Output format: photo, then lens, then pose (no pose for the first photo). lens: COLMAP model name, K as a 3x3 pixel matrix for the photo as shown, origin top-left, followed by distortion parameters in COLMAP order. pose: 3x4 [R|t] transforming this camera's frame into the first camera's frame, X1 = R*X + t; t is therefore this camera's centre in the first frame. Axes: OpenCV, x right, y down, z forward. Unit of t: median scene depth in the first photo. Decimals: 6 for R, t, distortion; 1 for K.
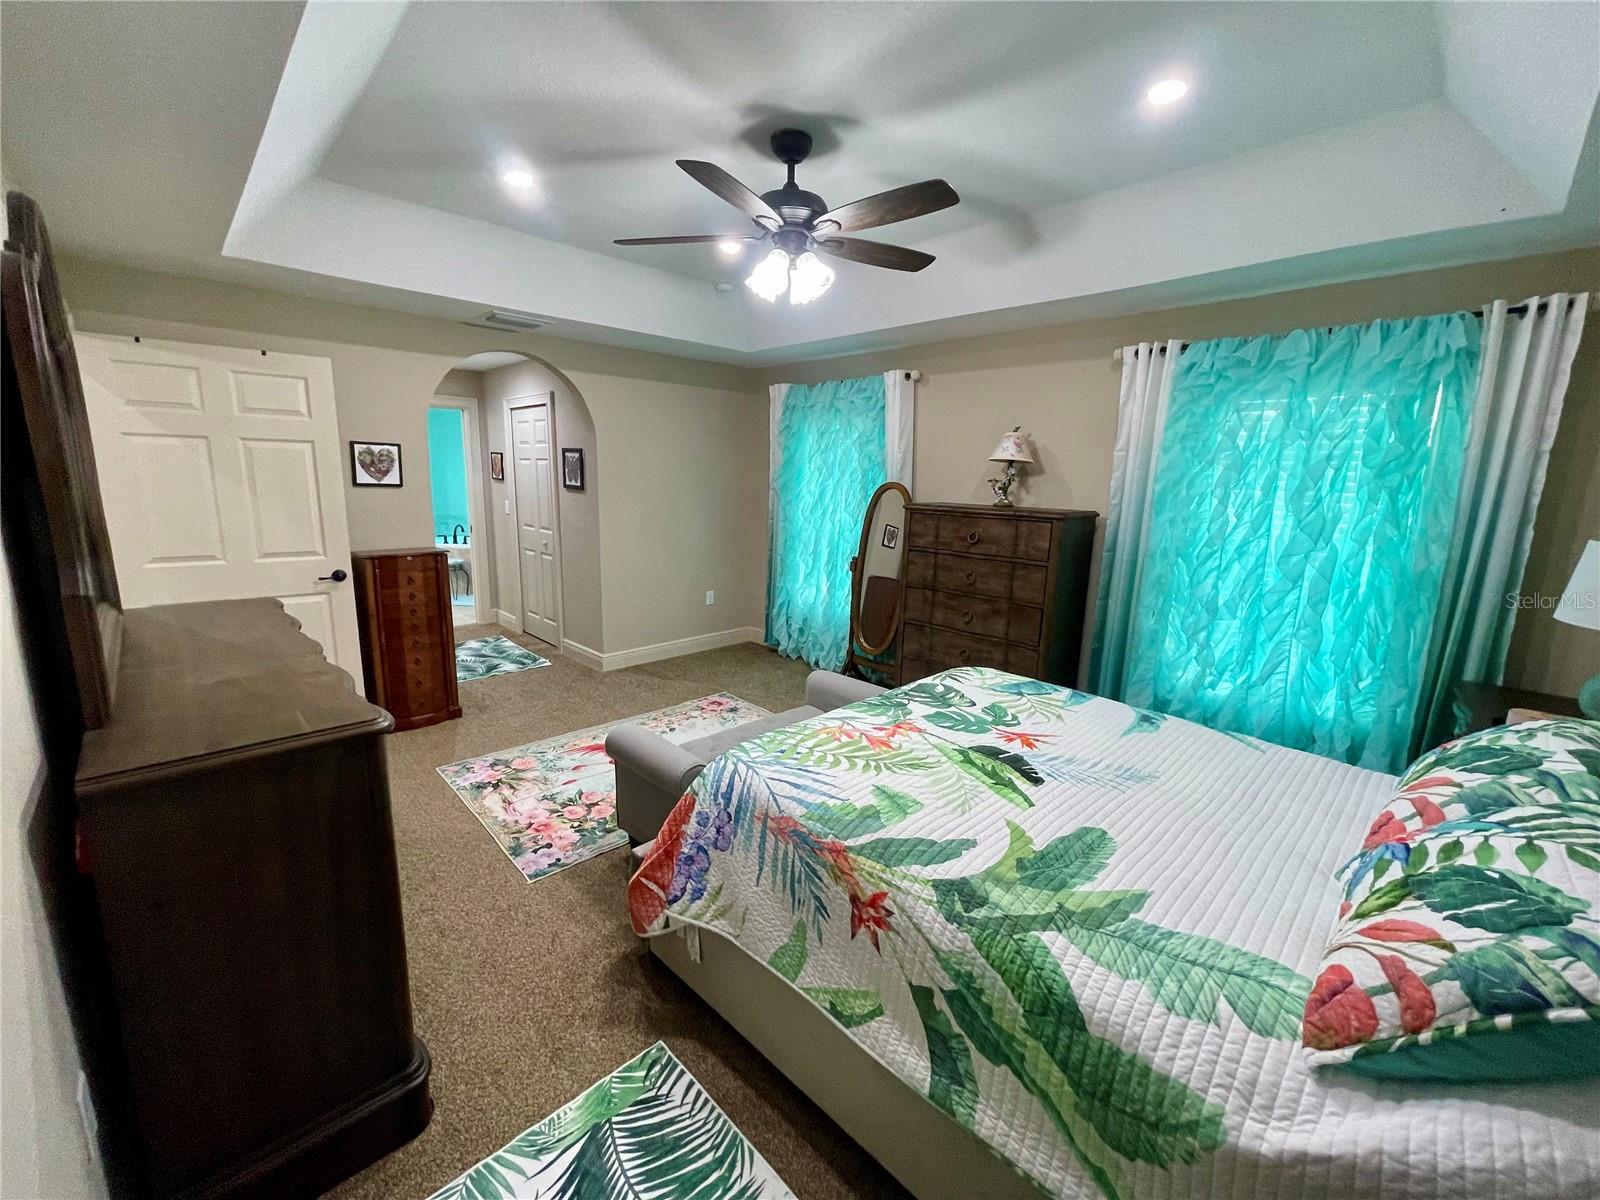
lens RADIAL K [[643.9, 0, 789.9], [0, 643.9, 595.3], [0, 0, 1]] dist [0.000060, -0.000301]
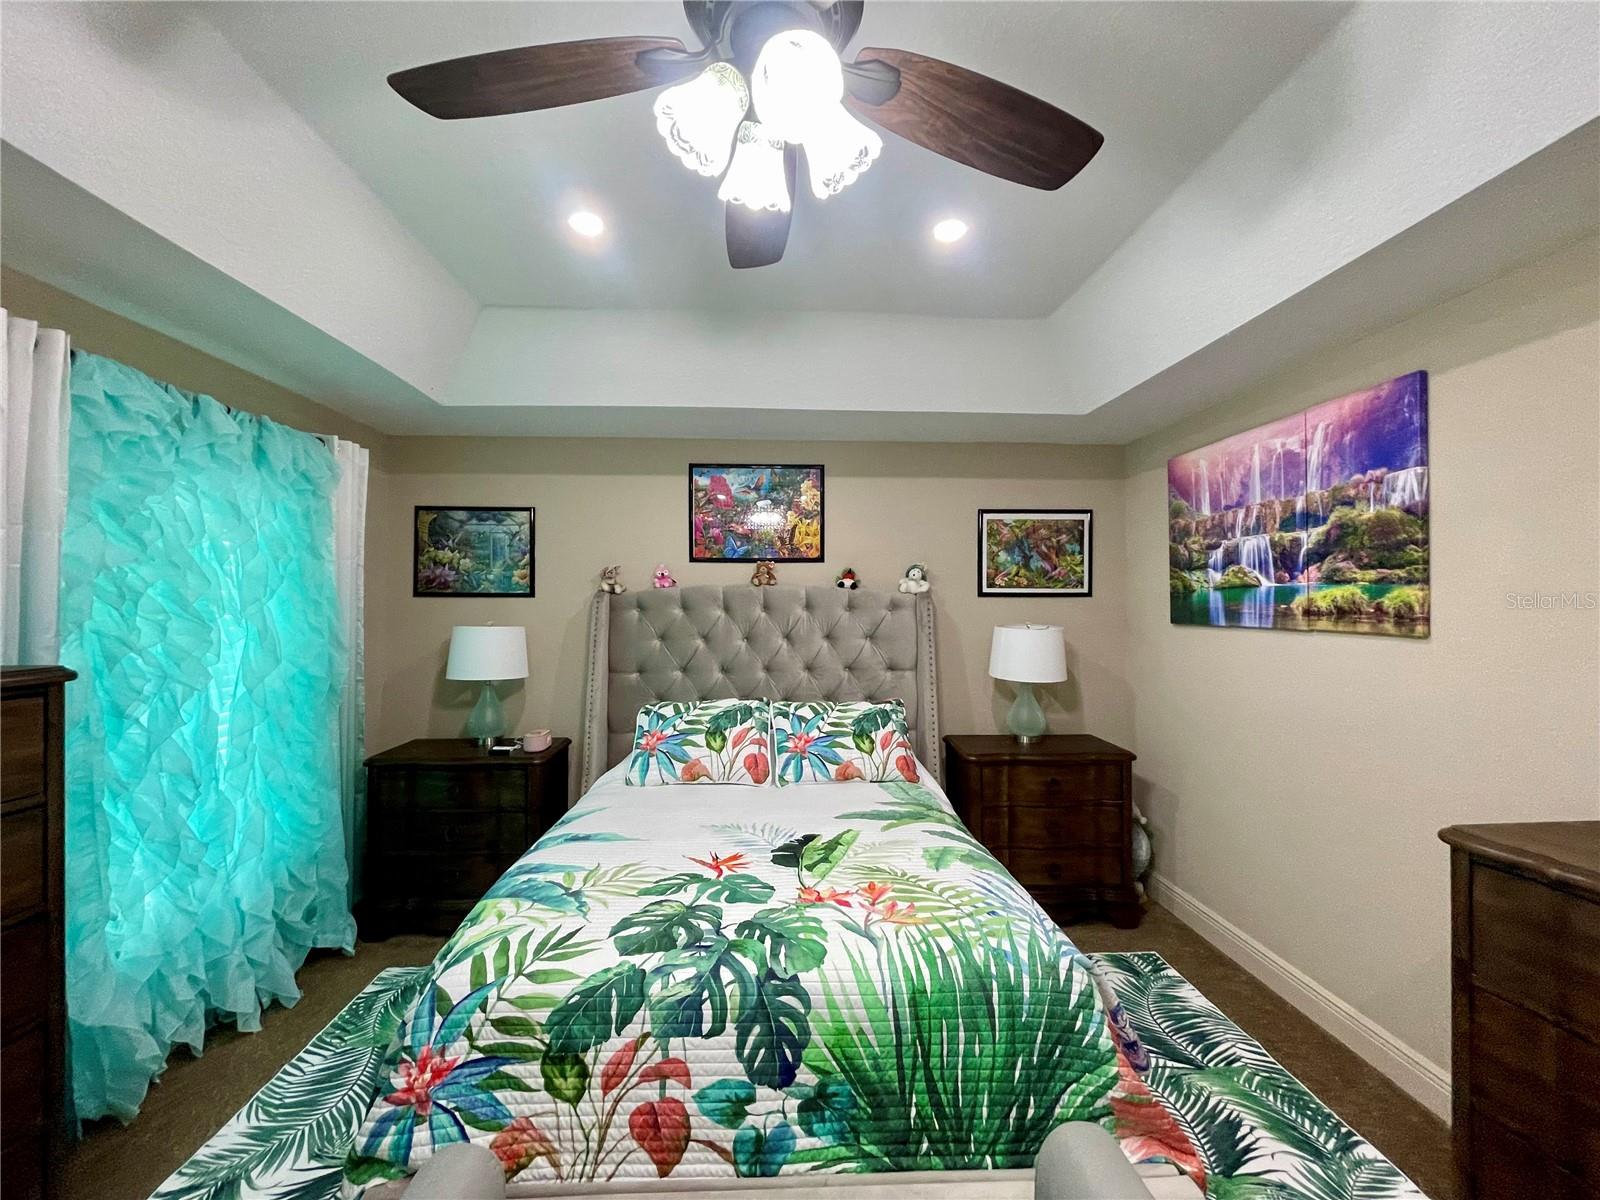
lens RADIAL K [[643.9, 0, 794.1], [0, 643.9, 598.9], [0, 0, 1]] dist [0.000060, -0.000301]
pose [[-0.745667, -0.022061, 0.665953, -0.273534], [0.105416, 0.982959, 0.150597, -0.235511], [-0.657927, 0.182498, -0.730634, 1.254904]]
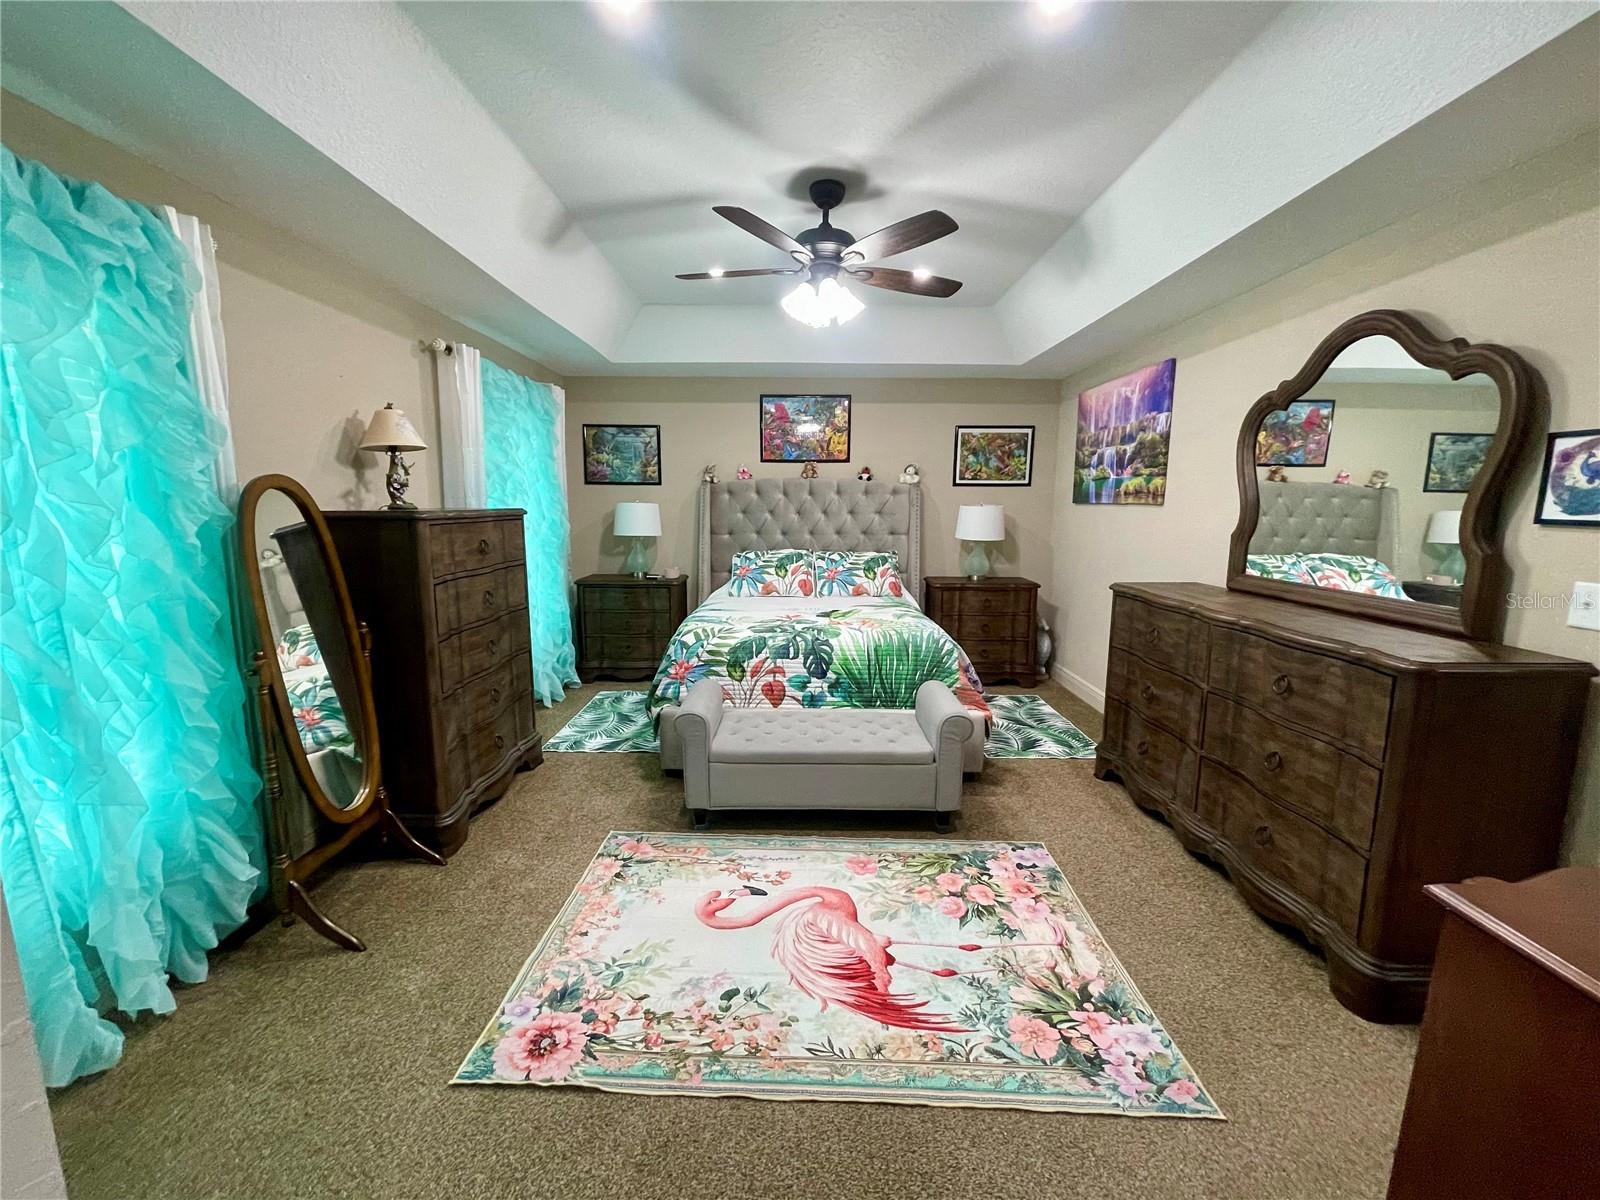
lens RADIAL K [[643.9, 0, 792.4], [0, 643.9, 599.1], [0, 0, 1]] dist [0.000060, -0.000301]
pose [[-0.706098, -0.137026, 0.694730, -0.766650], [0.109396, 0.948211, 0.298208, -0.318184], [-0.699613, 0.286565, -0.654540, 1.797383]]
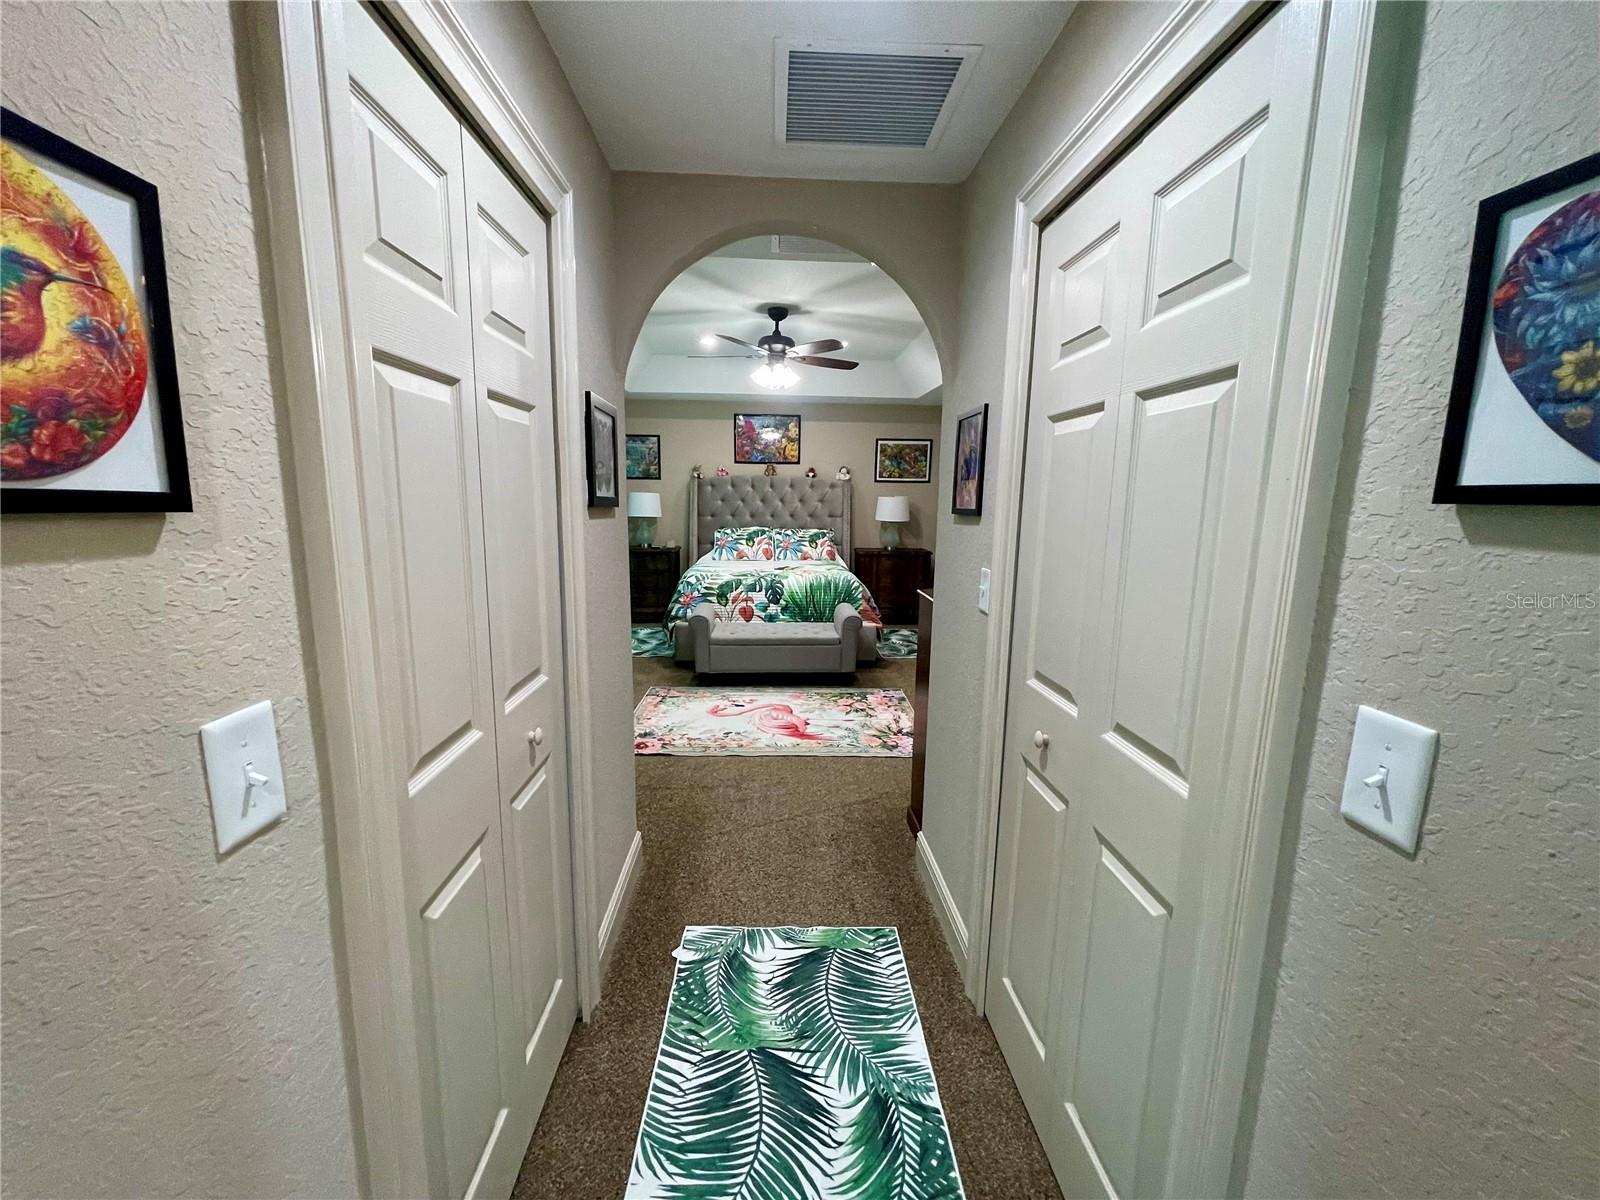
lens RADIAL K [[643.9, 0, 795.8], [0, 643.9, 600.2], [0, 0, 1]] dist [0.000060, -0.000301]
pose [[-0.745203, -0.146230, 0.650607, -1.314046], [0.092980, 0.943343, 0.318525, -0.436357], [-0.660324, 0.297859, -0.689386, 2.329524]]
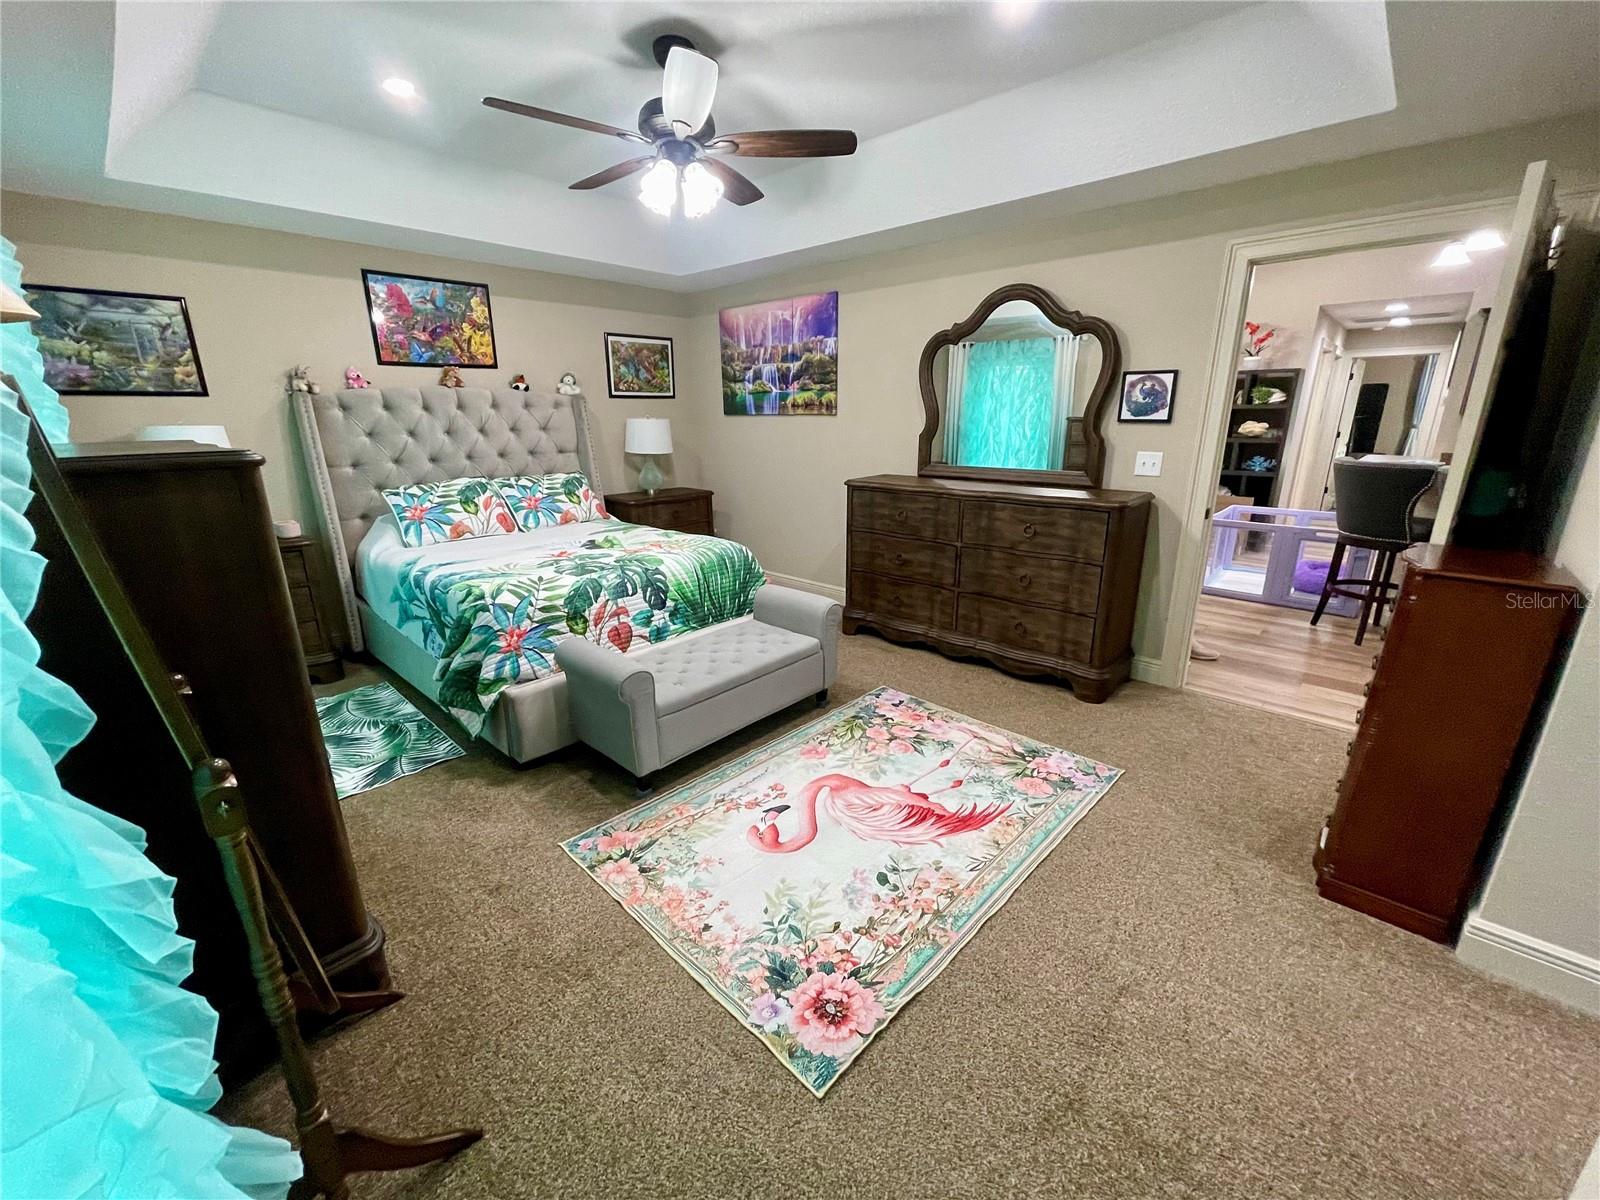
lens RADIAL K [[643.9, 0, 791.3], [0, 643.9, 597.0], [0, 0, 1]] dist [0.000060, -0.000301]
pose [[-0.999048, -0.005489, -0.043285, -0.124463], [-0.024535, 0.891024, 0.453292, -0.357145], [0.036080, 0.453922, -0.890311, 2.046834]]
